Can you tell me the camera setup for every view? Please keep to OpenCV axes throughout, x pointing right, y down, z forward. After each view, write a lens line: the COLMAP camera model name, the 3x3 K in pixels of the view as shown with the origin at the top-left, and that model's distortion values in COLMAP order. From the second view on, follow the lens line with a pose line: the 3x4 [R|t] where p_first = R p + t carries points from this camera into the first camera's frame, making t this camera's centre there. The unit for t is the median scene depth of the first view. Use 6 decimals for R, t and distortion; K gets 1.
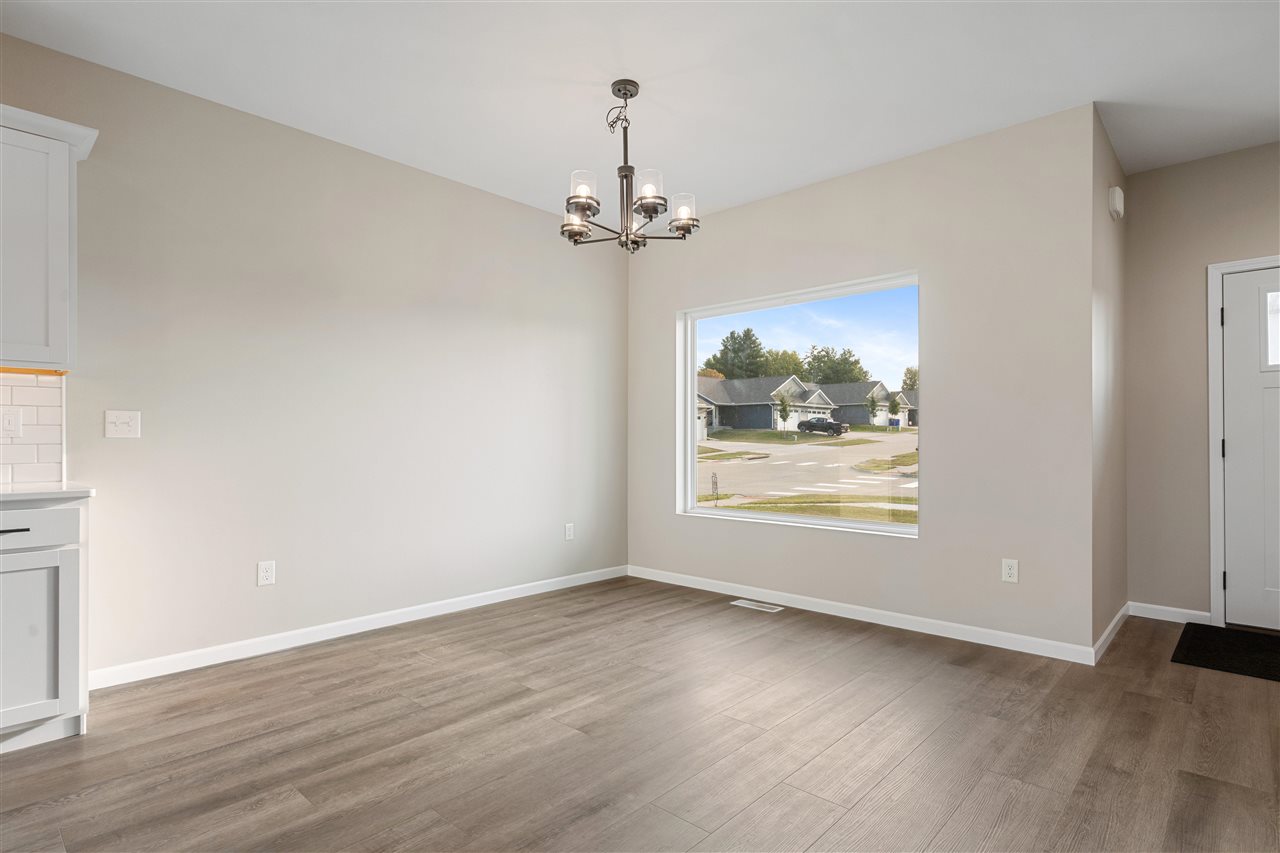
lens RADIAL K [[659.2, 0, 640.0], [0, 659.2, 426.5], [0, 0, 1]] dist [-0.002042, -0.000092]
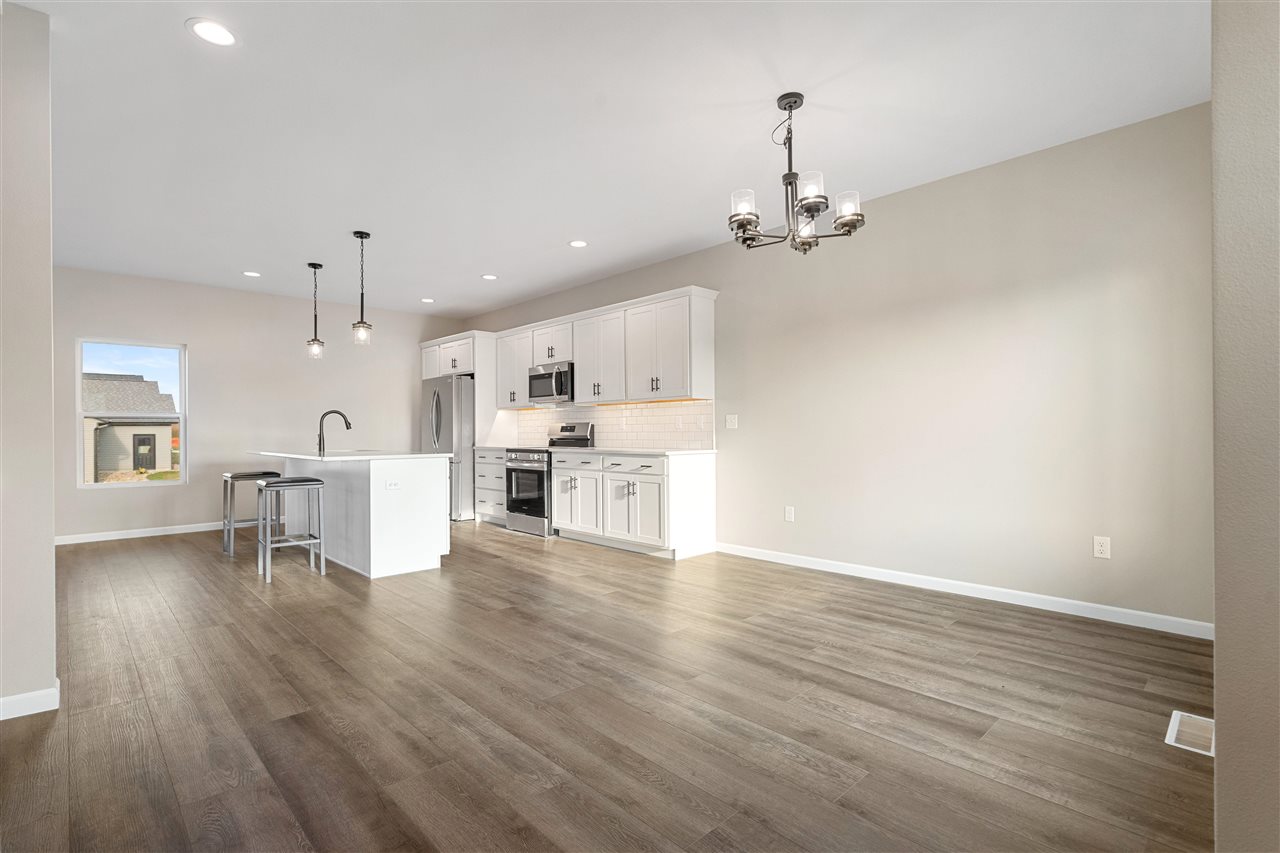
lens RADIAL K [[606.4, 0, 640.0], [0, 606.4, 426.5], [0, 0, 1]] dist [-0.004652, -0.000196]
pose [[-0.069619, -0.004628, -0.997563, 0.766816], [0.029838, 0.999532, -0.006720, 0.011045], [0.997127, -0.030233, -0.069448, 0.638356]]
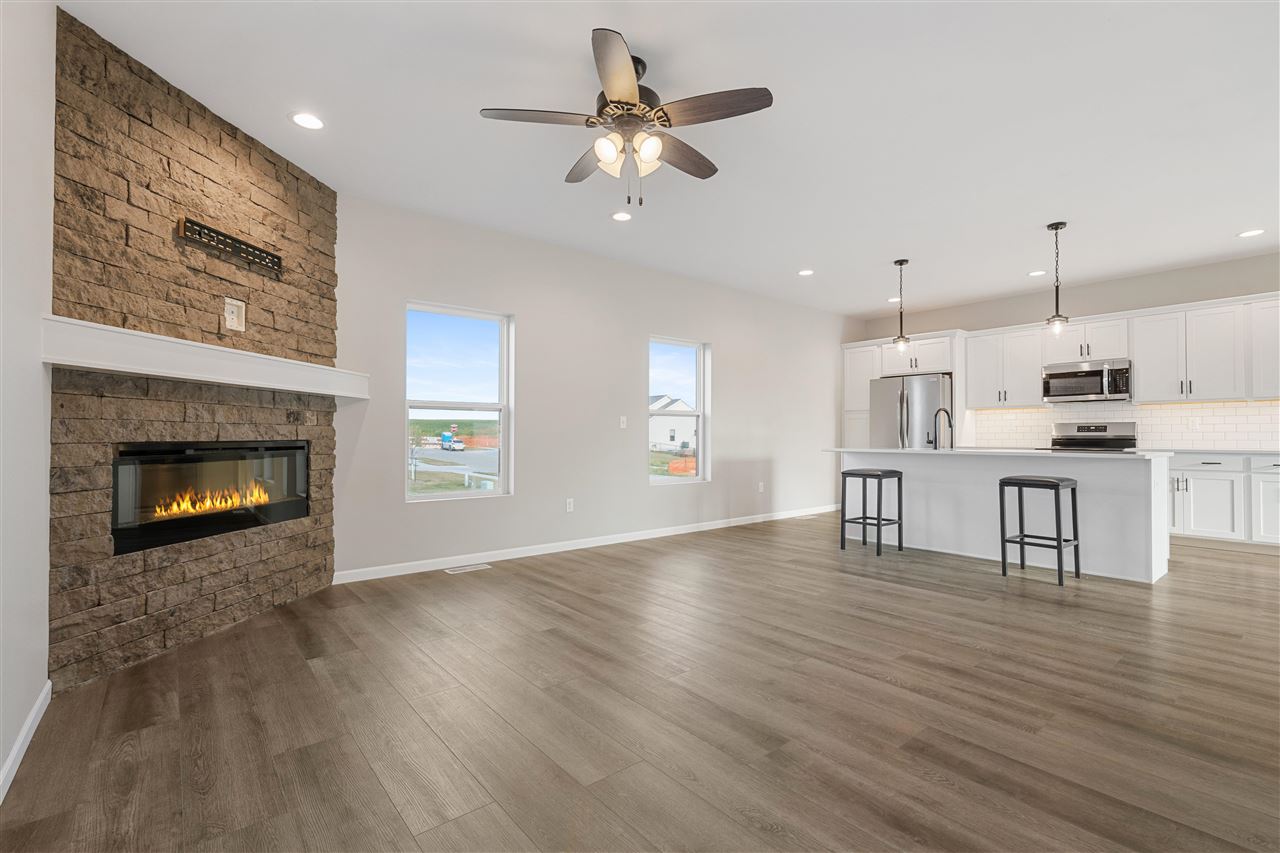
lens RADIAL K [[581.2, 0, 640.0], [0, 581.2, 426.5], [0, 0, 1]] dist [0.002706, 0.000412]
pose [[-0.149030, -0.013241, -0.988744, 0.838926], [0.023016, 0.999593, -0.016855, -0.007938], [0.988565, -0.025269, -0.148664, -0.697358]]
